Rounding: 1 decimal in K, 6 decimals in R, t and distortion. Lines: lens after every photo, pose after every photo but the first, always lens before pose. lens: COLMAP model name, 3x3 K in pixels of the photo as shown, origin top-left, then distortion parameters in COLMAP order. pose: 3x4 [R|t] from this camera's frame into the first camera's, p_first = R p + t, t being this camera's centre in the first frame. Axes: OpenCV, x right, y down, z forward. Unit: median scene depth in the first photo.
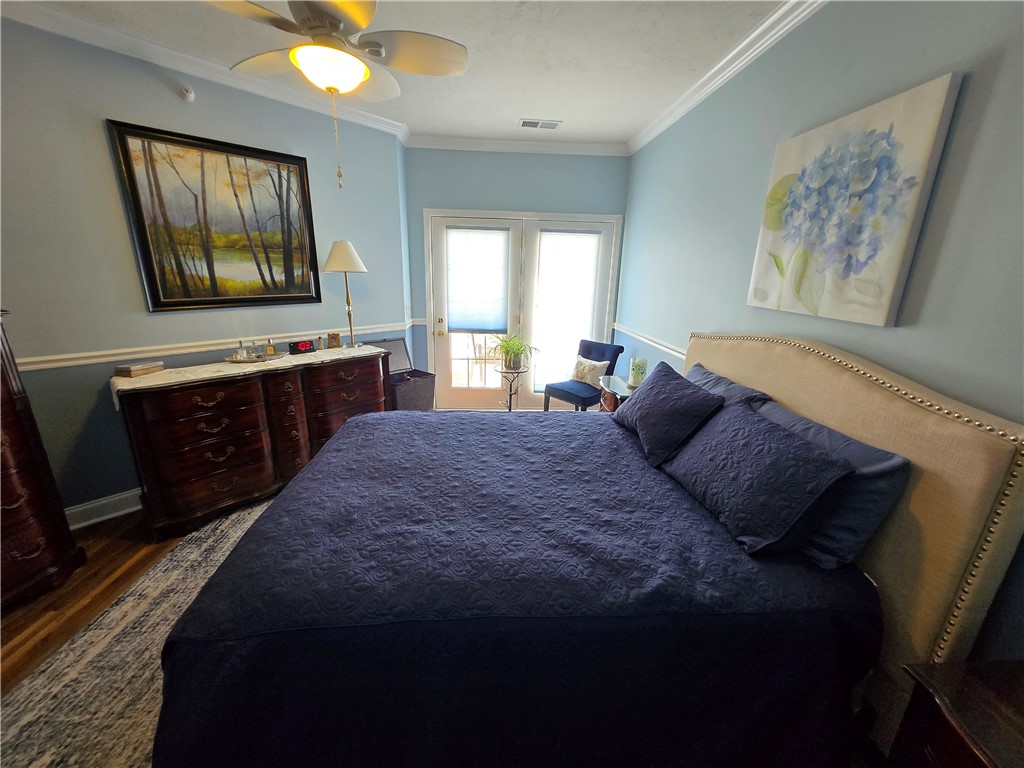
lens RADIAL K [[399.8, 0, 510.7], [0, 399.8, 378.0], [0, 0, 1]] dist [-0.000970, -0.000195]
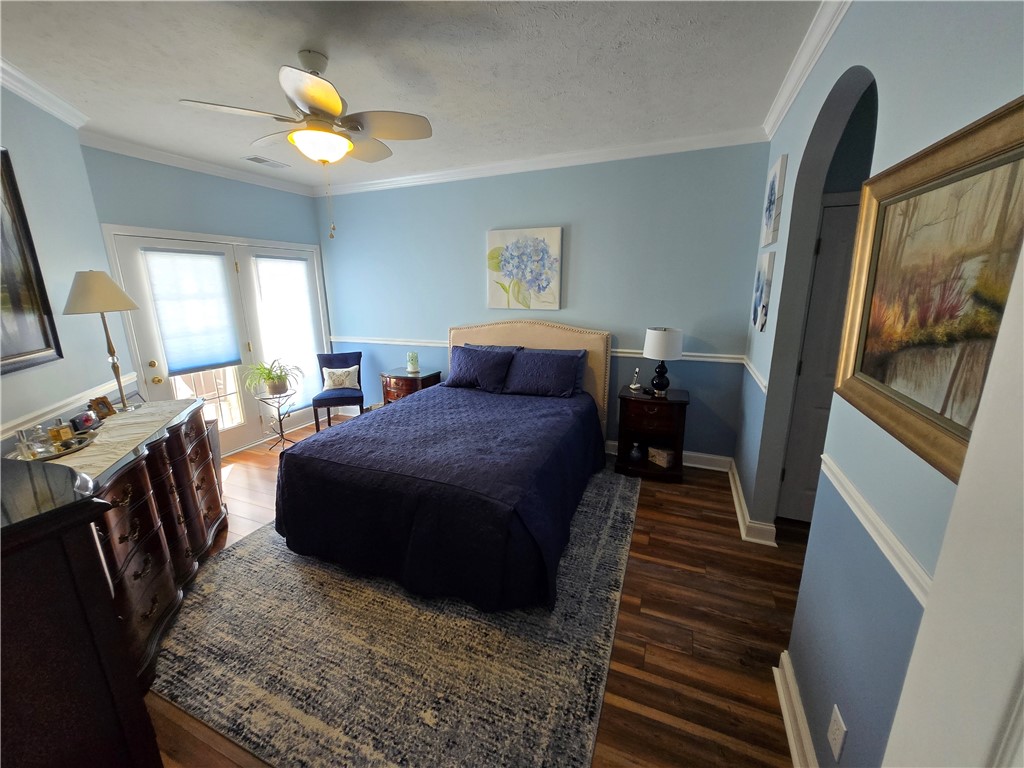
lens RADIAL K [[399.8, 0, 510.7], [0, 399.8, 378.0], [0, 0, 1]] dist [-0.000970, -0.000195]
pose [[0.440696, -0.232577, 0.867004, -0.710938], [0.255111, 0.958476, 0.127443, -0.046129], [-0.860642, 0.165019, 0.481729, 0.009310]]
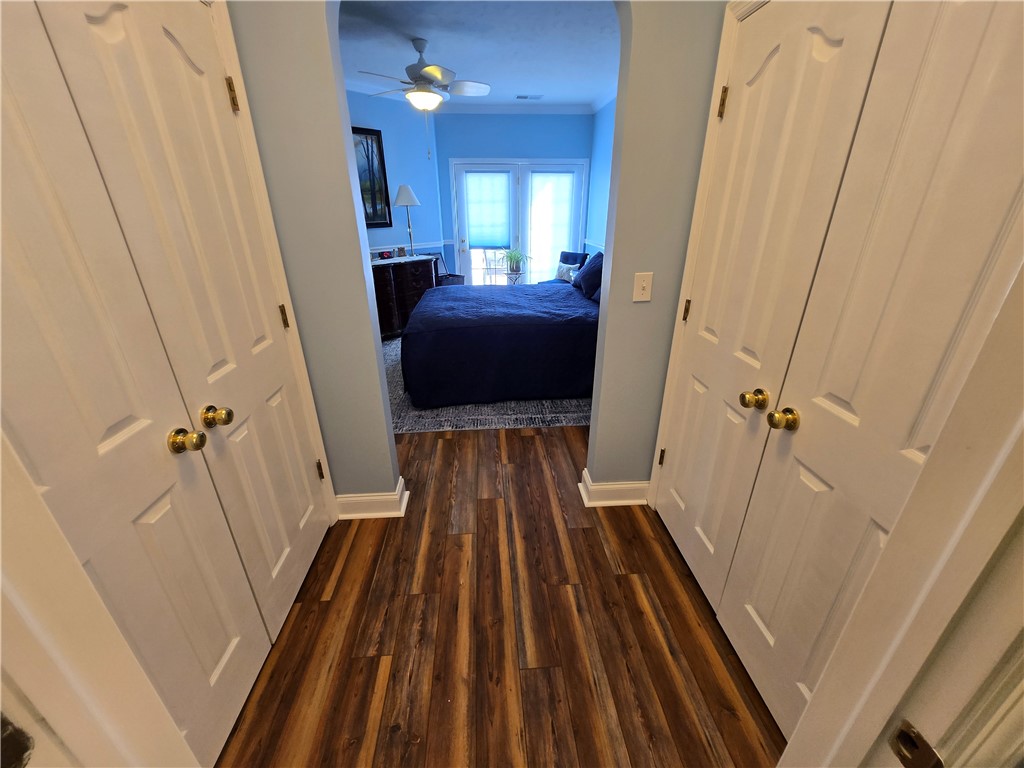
lens RADIAL K [[399.8, 0, 510.7], [0, 399.8, 378.0], [0, 0, 1]] dist [-0.000970, -0.000195]
pose [[0.999501, -0.031590, 0.000563, -0.028049], [0.031180, 0.989096, 0.143933, 0.179107], [-0.005103, -0.143844, 0.989587, -0.615335]]
